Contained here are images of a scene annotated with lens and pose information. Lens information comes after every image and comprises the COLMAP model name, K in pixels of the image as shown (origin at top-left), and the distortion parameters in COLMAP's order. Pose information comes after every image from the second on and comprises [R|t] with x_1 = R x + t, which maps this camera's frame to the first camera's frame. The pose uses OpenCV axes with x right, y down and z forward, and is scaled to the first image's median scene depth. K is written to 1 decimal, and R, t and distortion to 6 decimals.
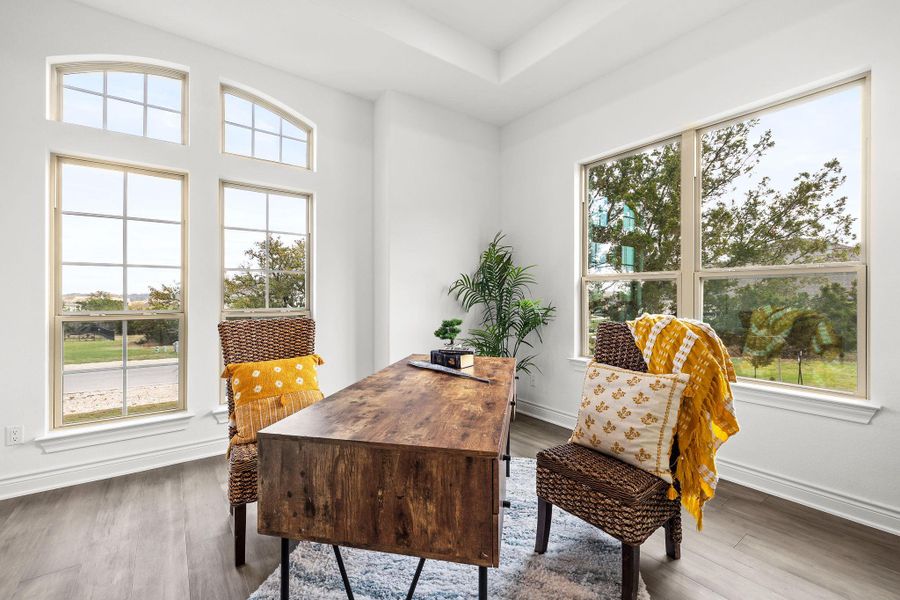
lens RADIAL K [[384.6, 0, 446.6], [0, 384.6, 296.6], [0, 0, 1]] dist [-0.006637, 0.001504]
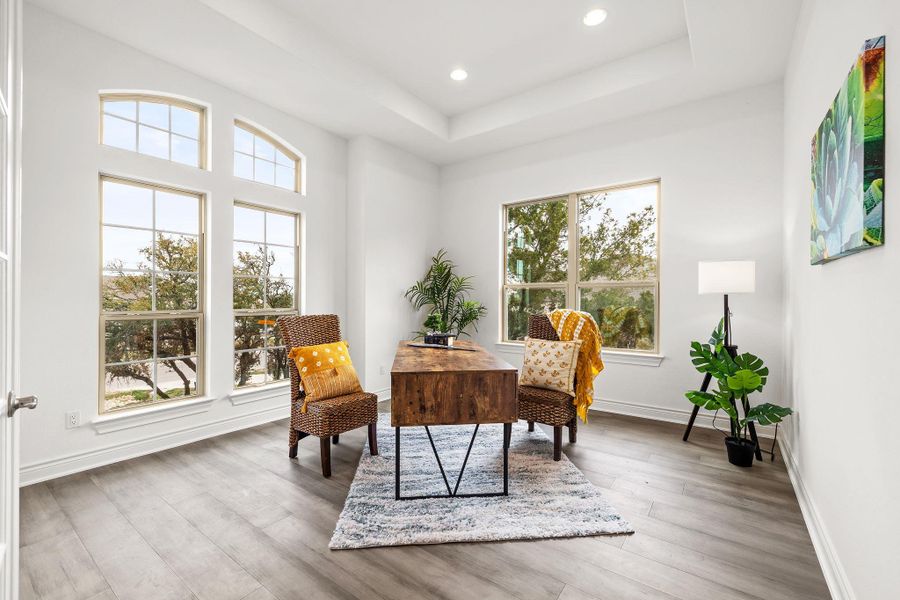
lens RADIAL K [[384.6, 0, 451.7], [0, 384.6, 301.0], [0, 0, 1]] dist [-0.006637, 0.001504]
pose [[0.951816, -0.000016, 0.306670, -0.297811], [-0.001311, 0.999991, 0.004119, 0.001514], [-0.306668, -0.004323, 0.951807, -0.322380]]
